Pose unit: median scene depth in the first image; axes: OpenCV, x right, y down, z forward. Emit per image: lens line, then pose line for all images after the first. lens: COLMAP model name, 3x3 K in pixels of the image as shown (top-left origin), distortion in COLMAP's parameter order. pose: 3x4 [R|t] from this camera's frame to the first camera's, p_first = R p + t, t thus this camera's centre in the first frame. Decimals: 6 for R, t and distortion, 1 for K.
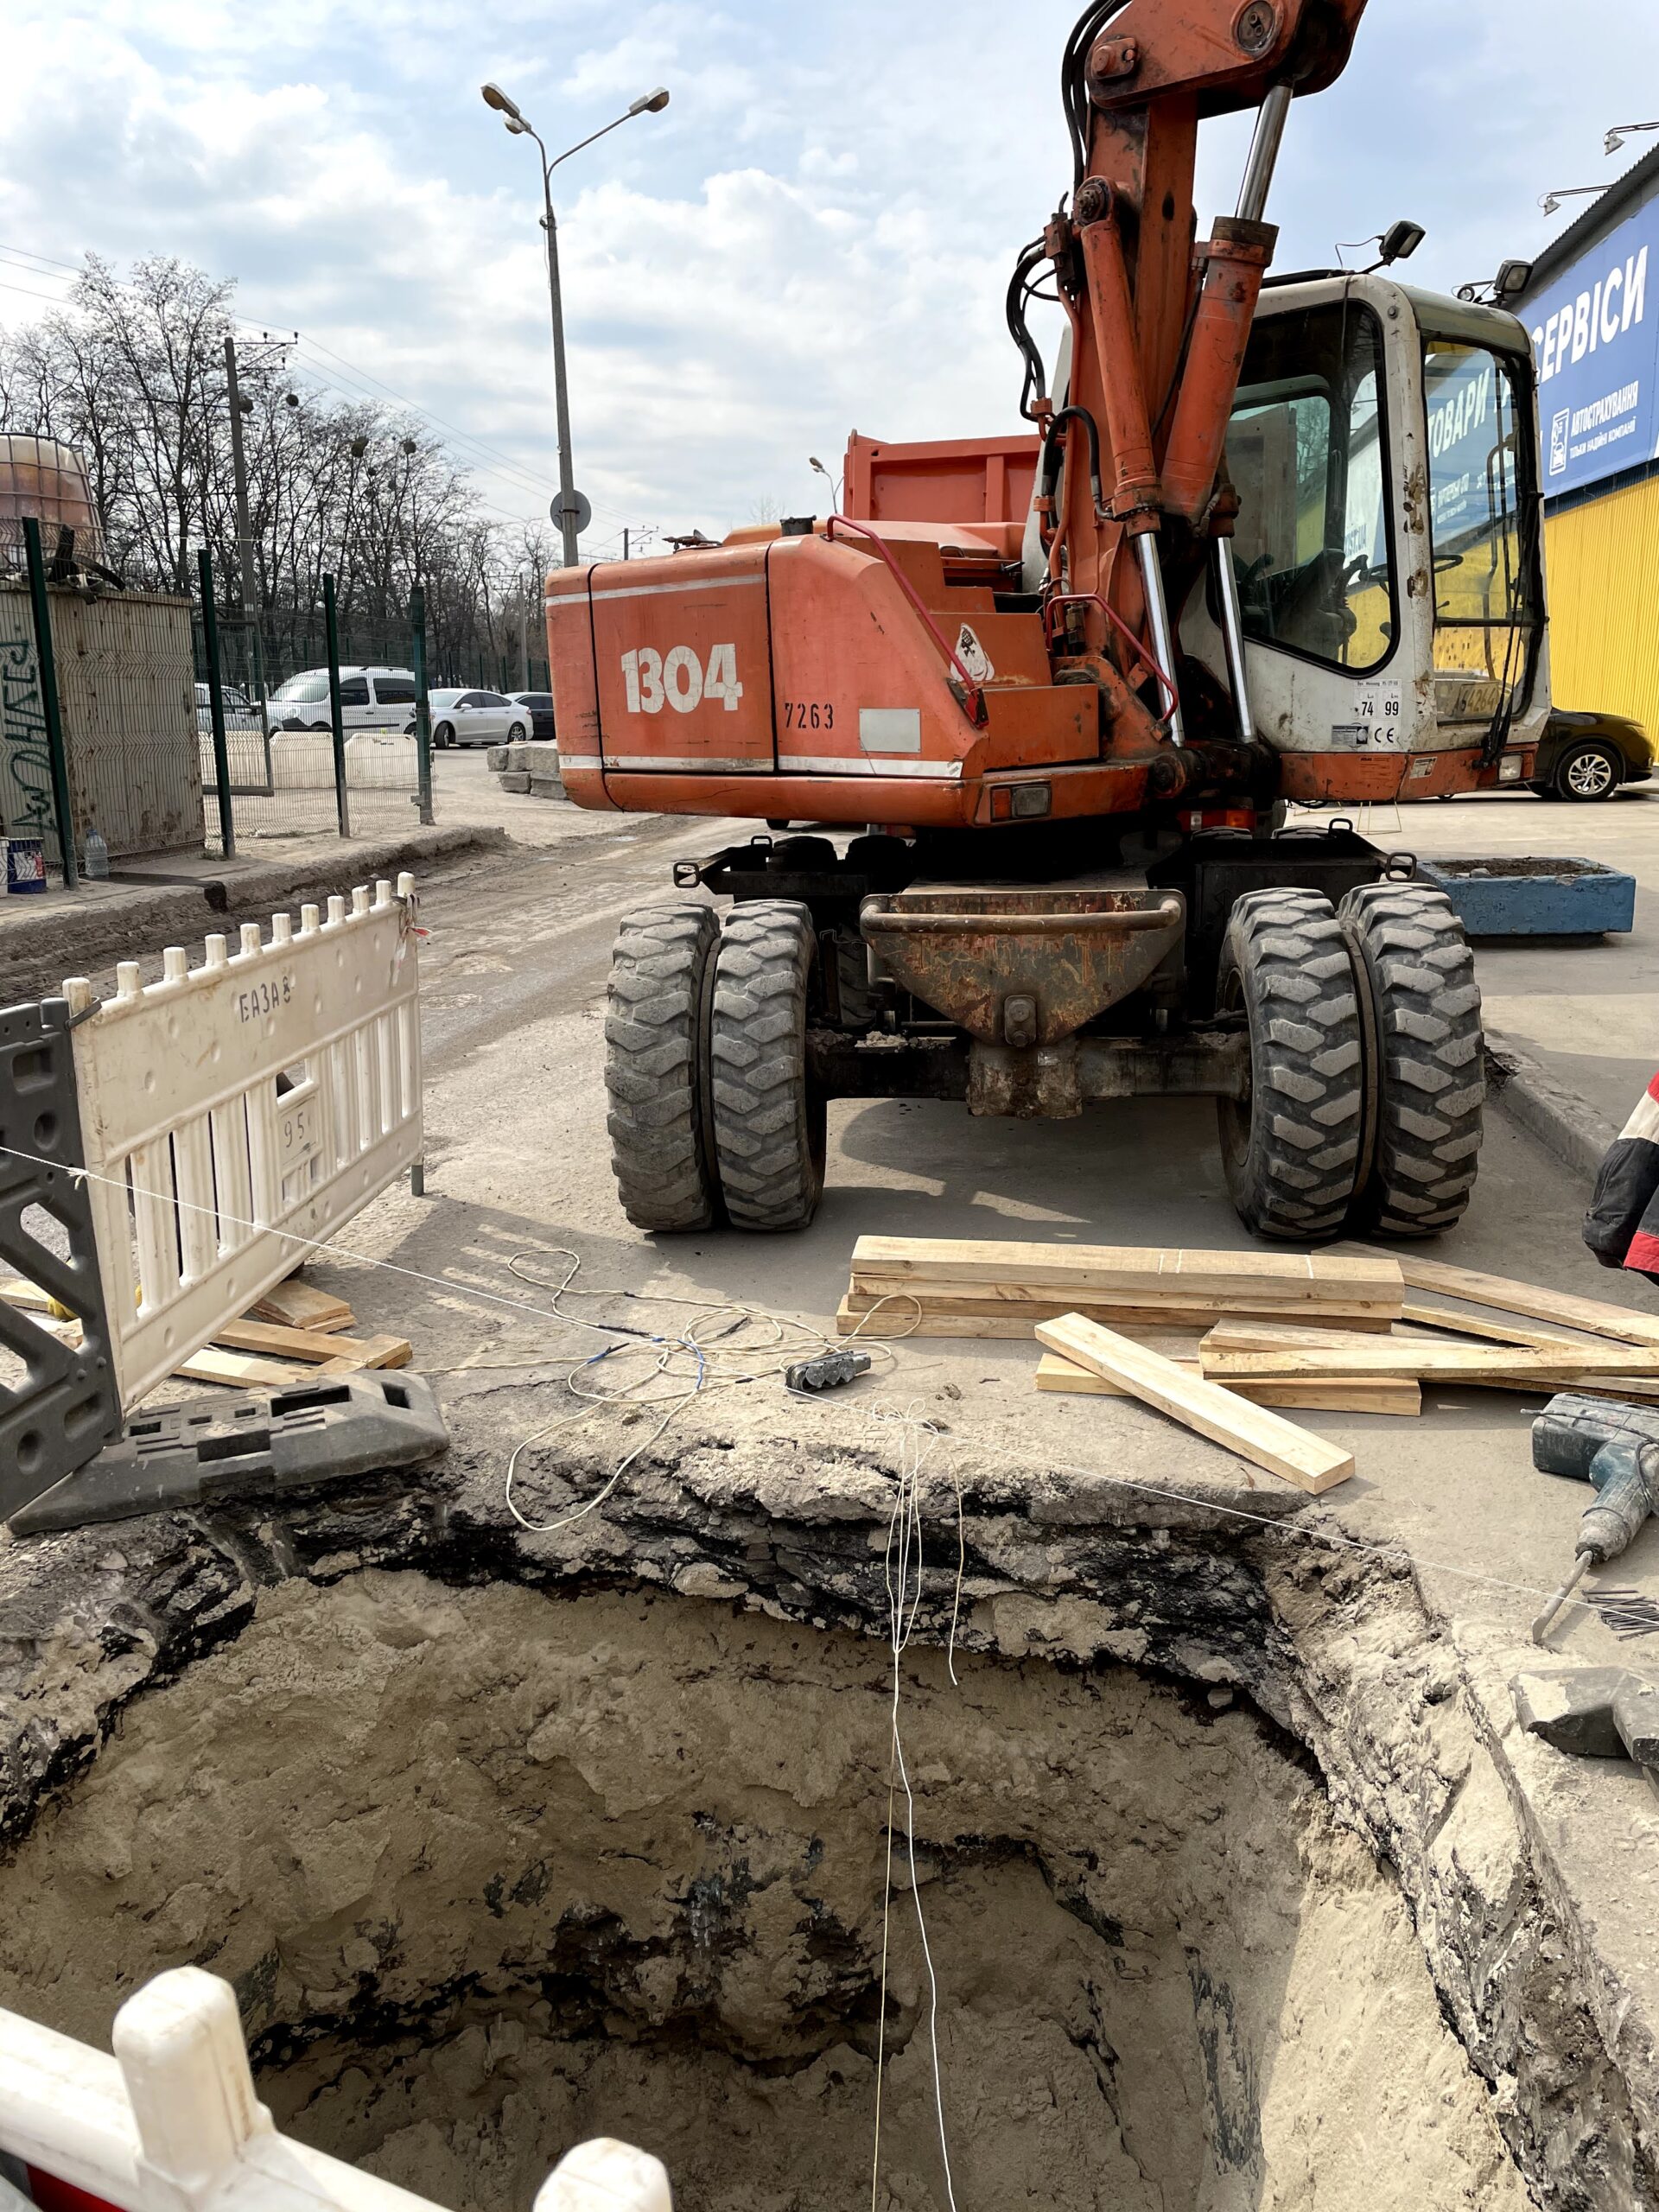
lens RADIAL K [[1654.6, 0, 824.3], [0, 1654.6, 1091.0], [0, 0, 1]] dist [0.082676, -0.101534]
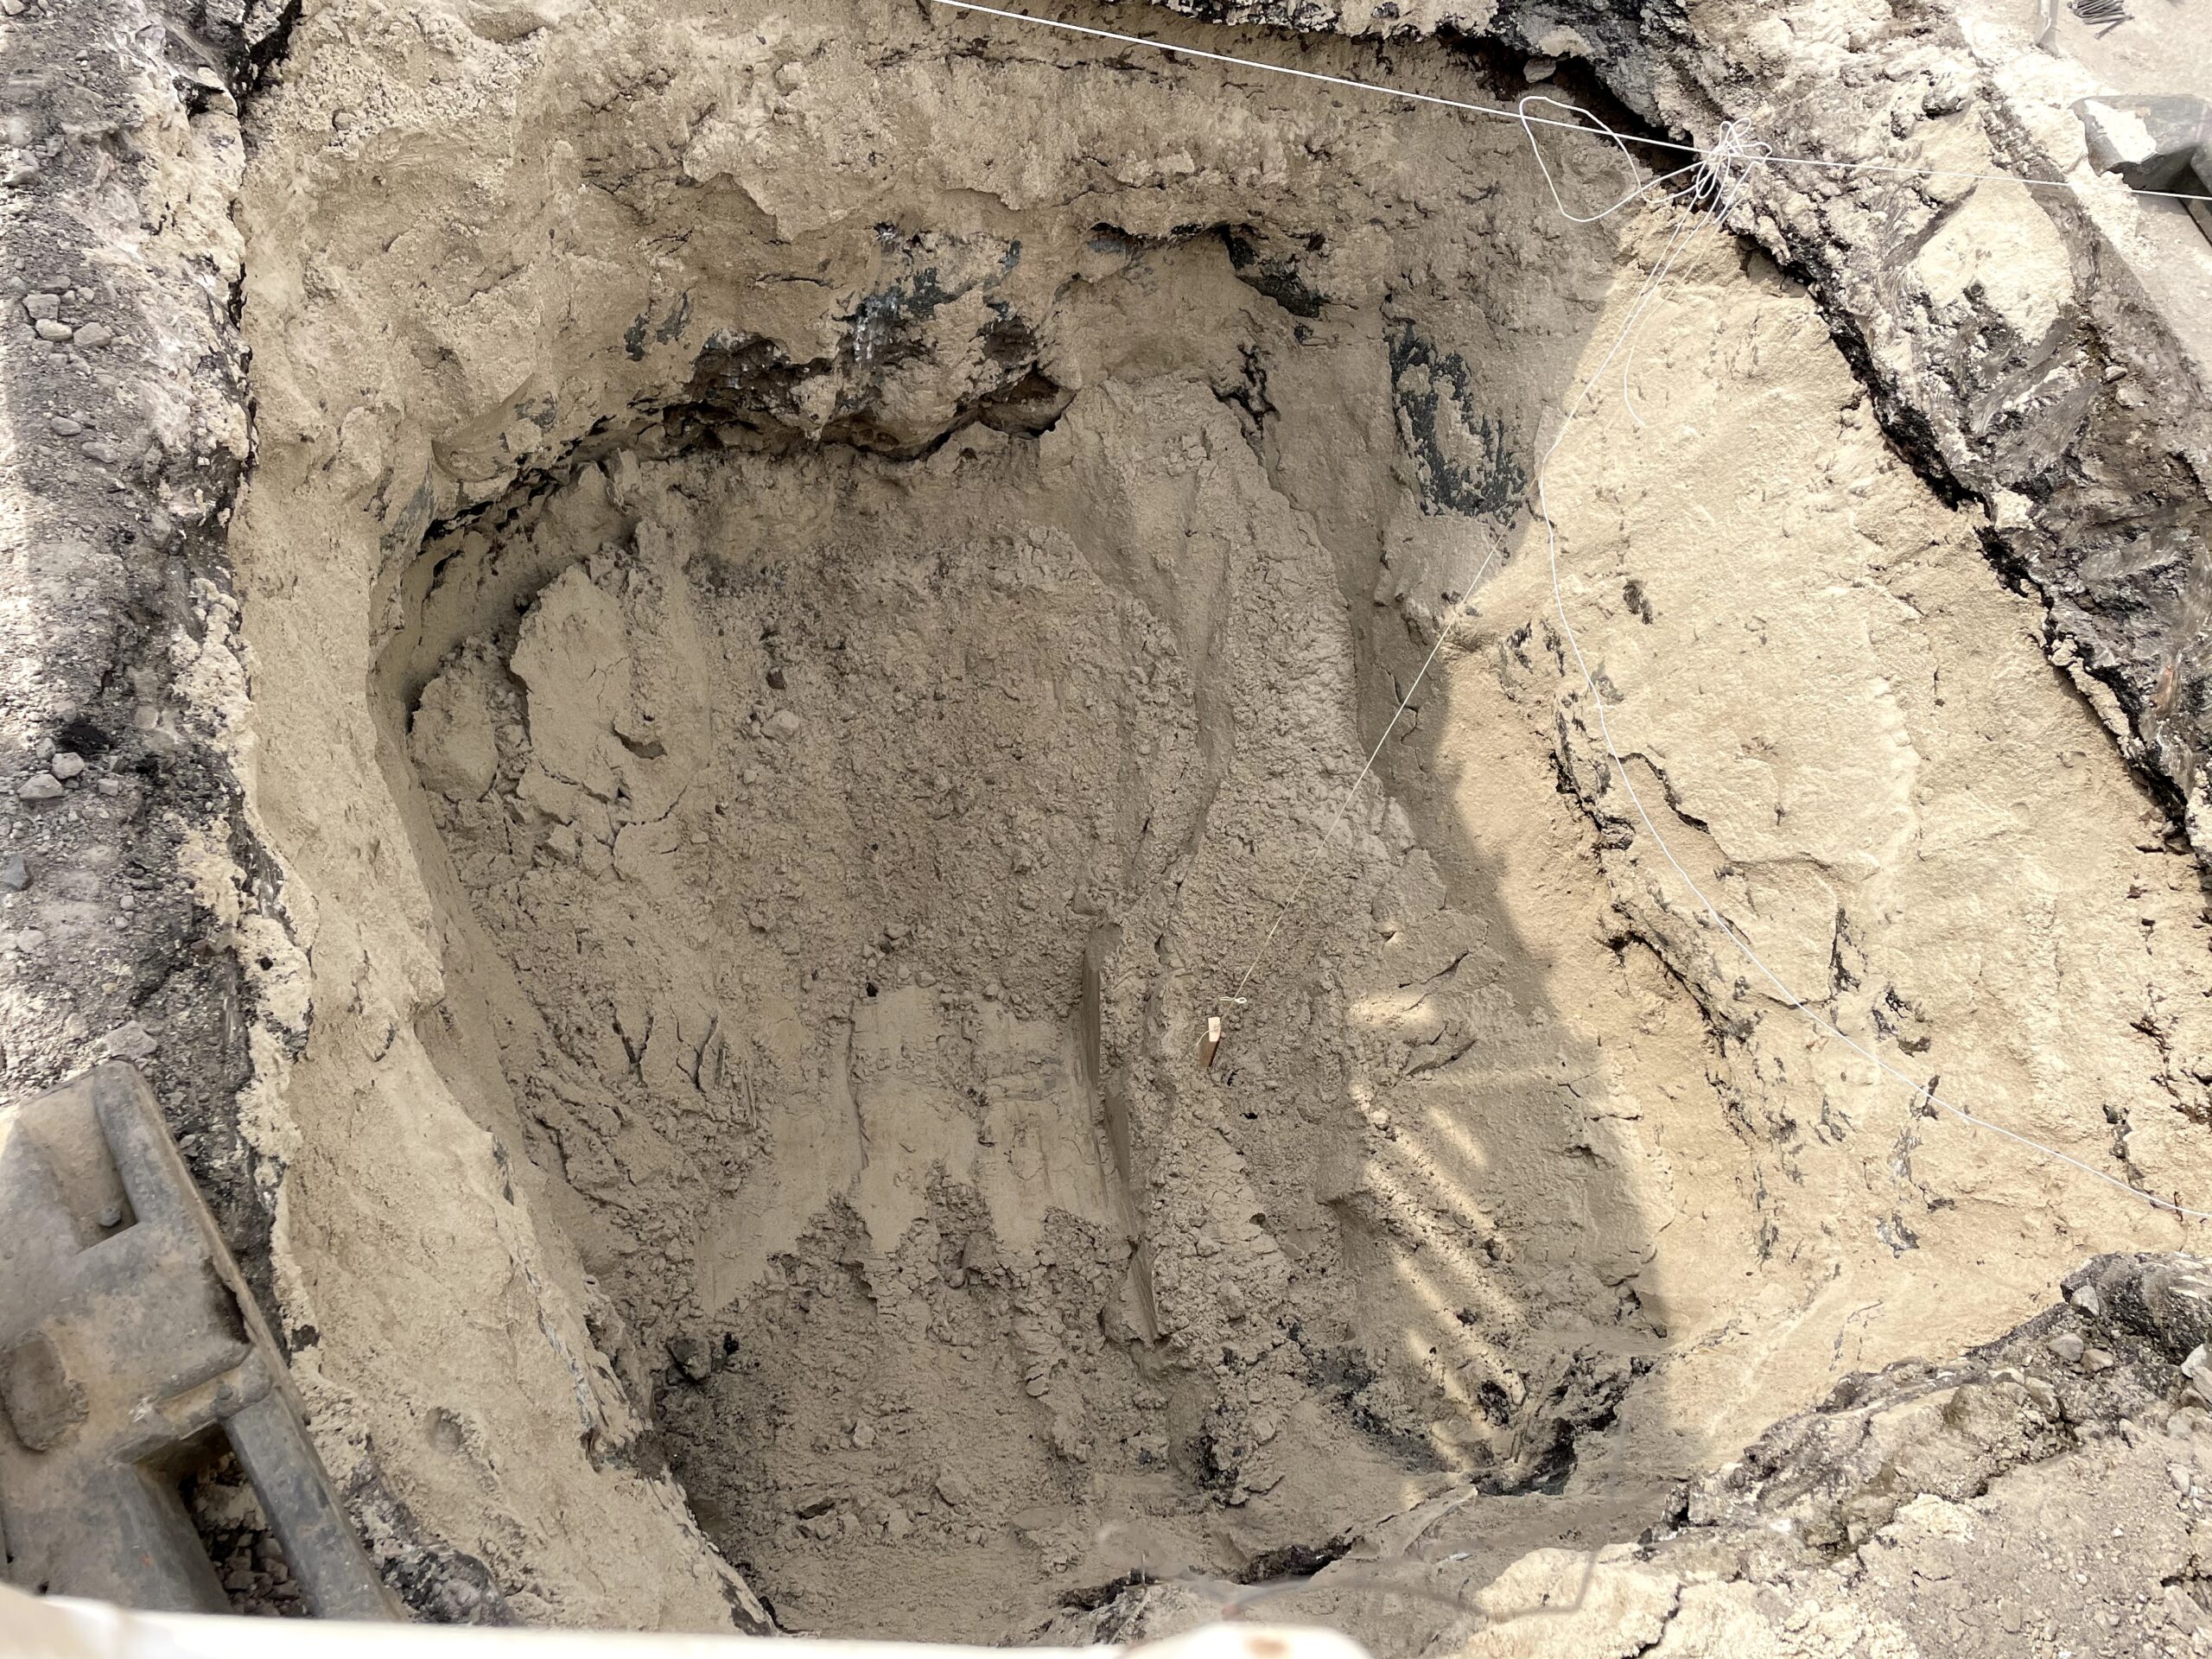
lens RADIAL K [[1654.6, 0, 1106.0], [0, 1654.6, 829.5], [0, 0, 1]] dist [0.082676, -0.101534]
pose [[0.887643, -0.235260, 0.395907, -0.379123], [-0.159016, 0.650231, 0.742908, 0.002834], [-0.432208, -0.722393, 0.539763, 0.312419]]
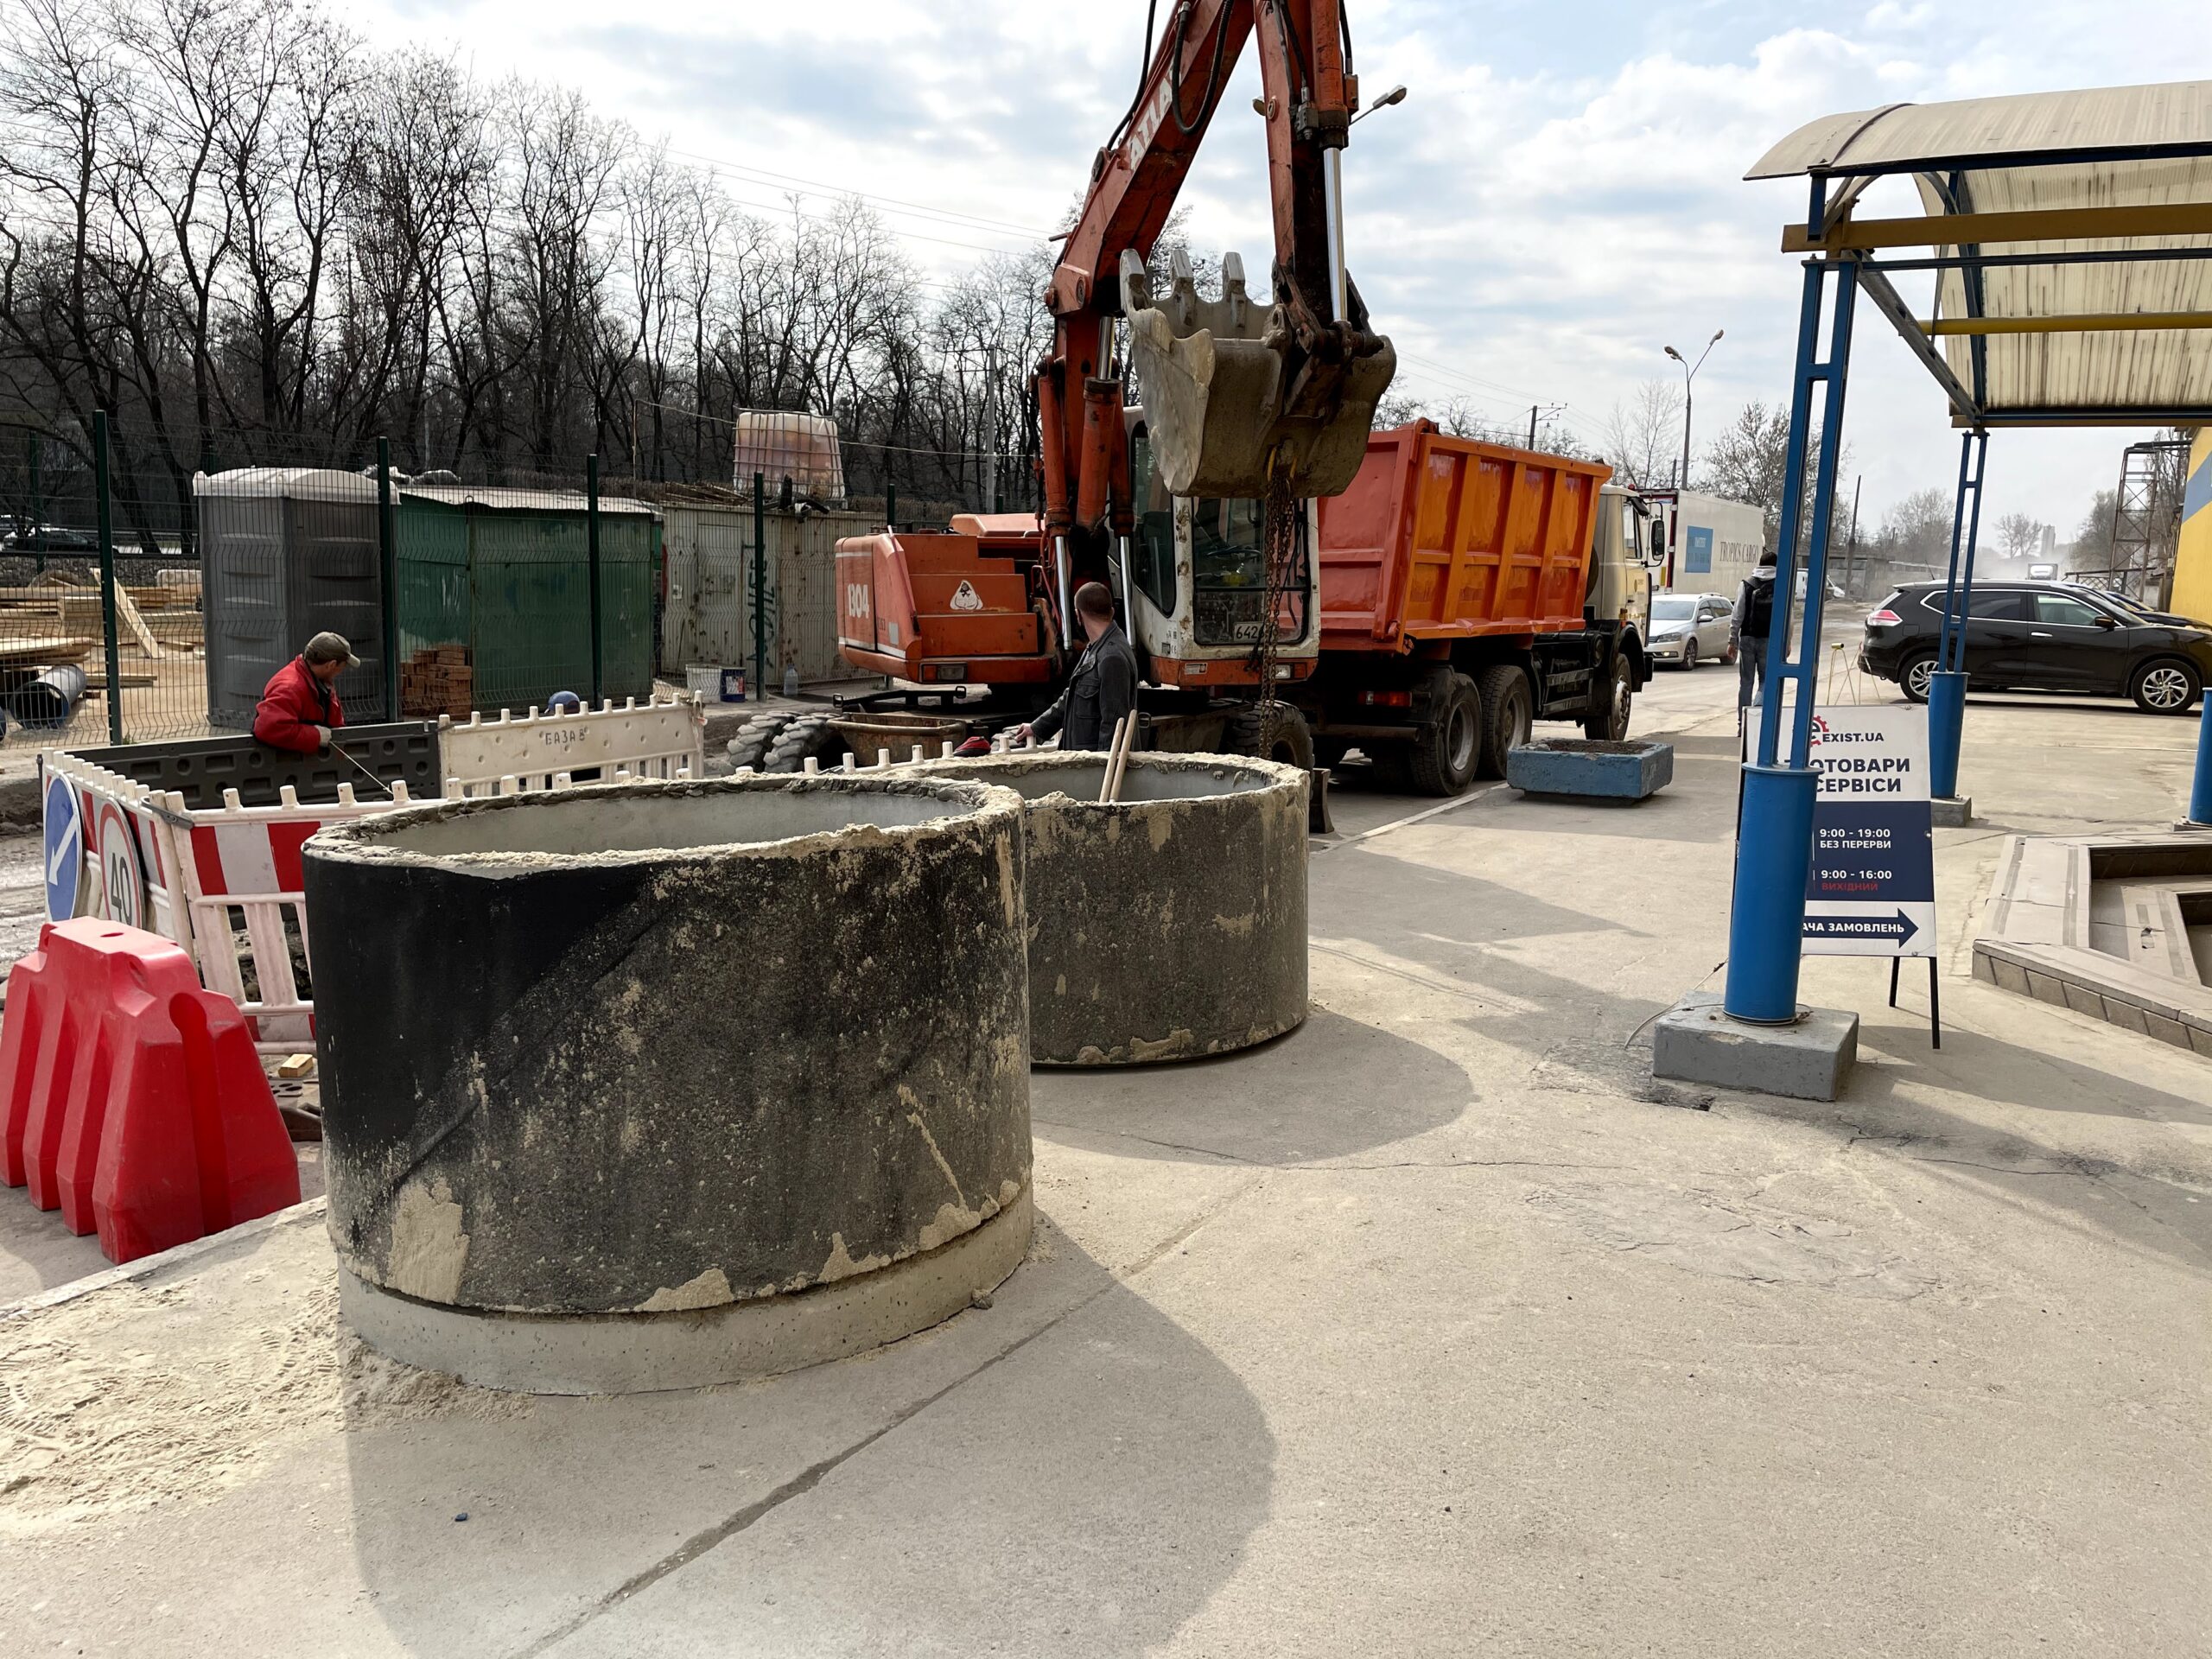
lens RADIAL K [[1679.2, 0, 1106.0], [0, 1679.2, 829.5], [0, 0, 1]] dist [0.116238, -0.203424]
pose [[0.909246, 0.092324, -0.405891, 0.289045], [-0.120102, 0.991810, -0.043446, 0.016671], [0.398556, 0.088252, 0.912888, -0.178207]]
